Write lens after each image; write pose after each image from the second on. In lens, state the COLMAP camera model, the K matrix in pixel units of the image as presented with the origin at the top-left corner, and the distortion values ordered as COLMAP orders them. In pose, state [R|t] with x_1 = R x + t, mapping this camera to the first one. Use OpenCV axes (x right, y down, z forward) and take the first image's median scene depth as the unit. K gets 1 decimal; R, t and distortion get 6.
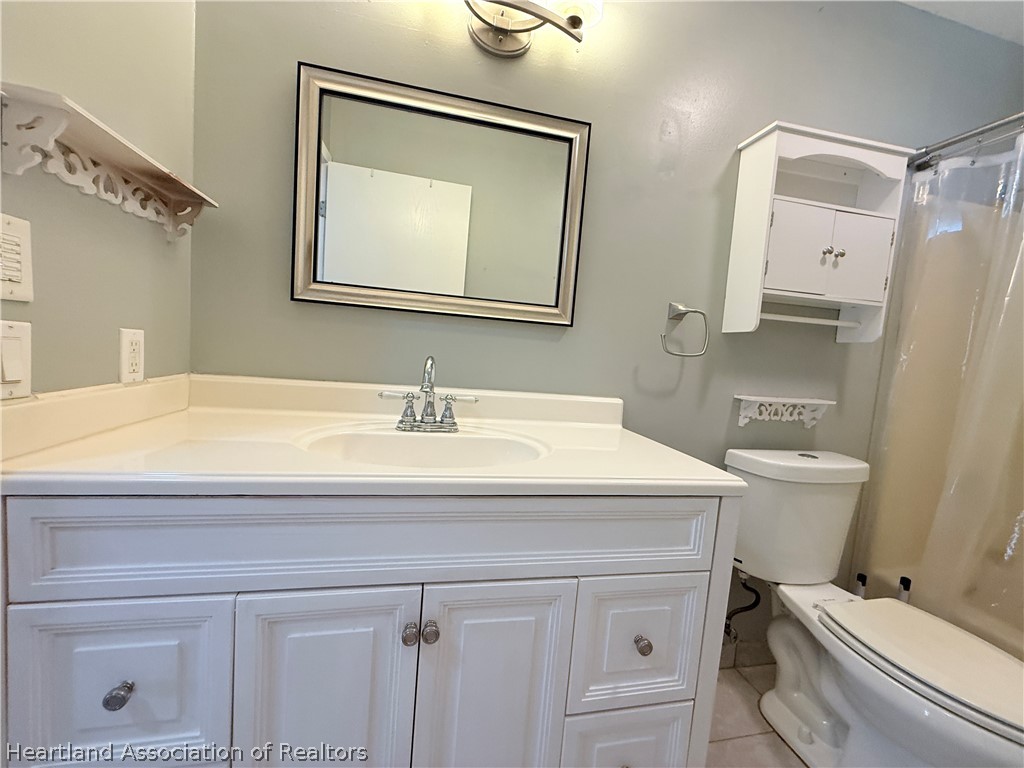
lens RADIAL K [[407.2, 0, 509.9], [0, 407.2, 384.2], [0, 0, 1]] dist [0.001248, 0.000253]
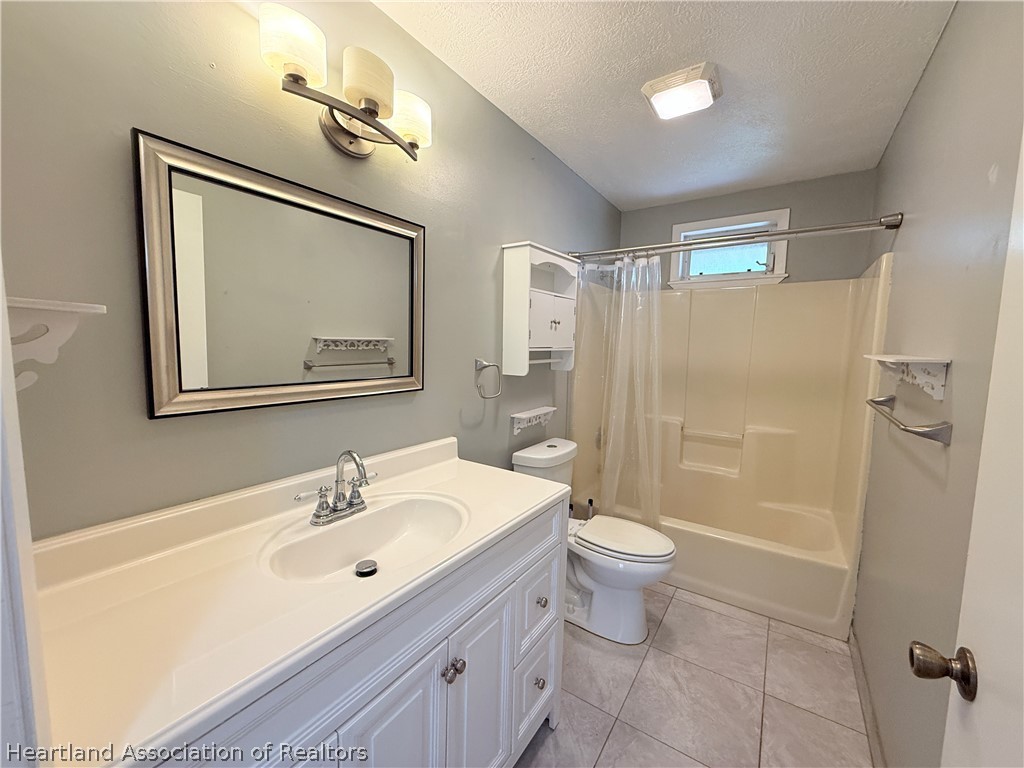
lens RADIAL K [[407.2, 0, 510.8], [0, 407.2, 383.6], [0, 0, 1]] dist [0.001248, 0.000253]
pose [[0.726067, -0.126152, 0.675953, -0.472311], [0.088828, 0.991998, 0.089721, -0.243087], [-0.681863, -0.005100, 0.731462, -0.071087]]
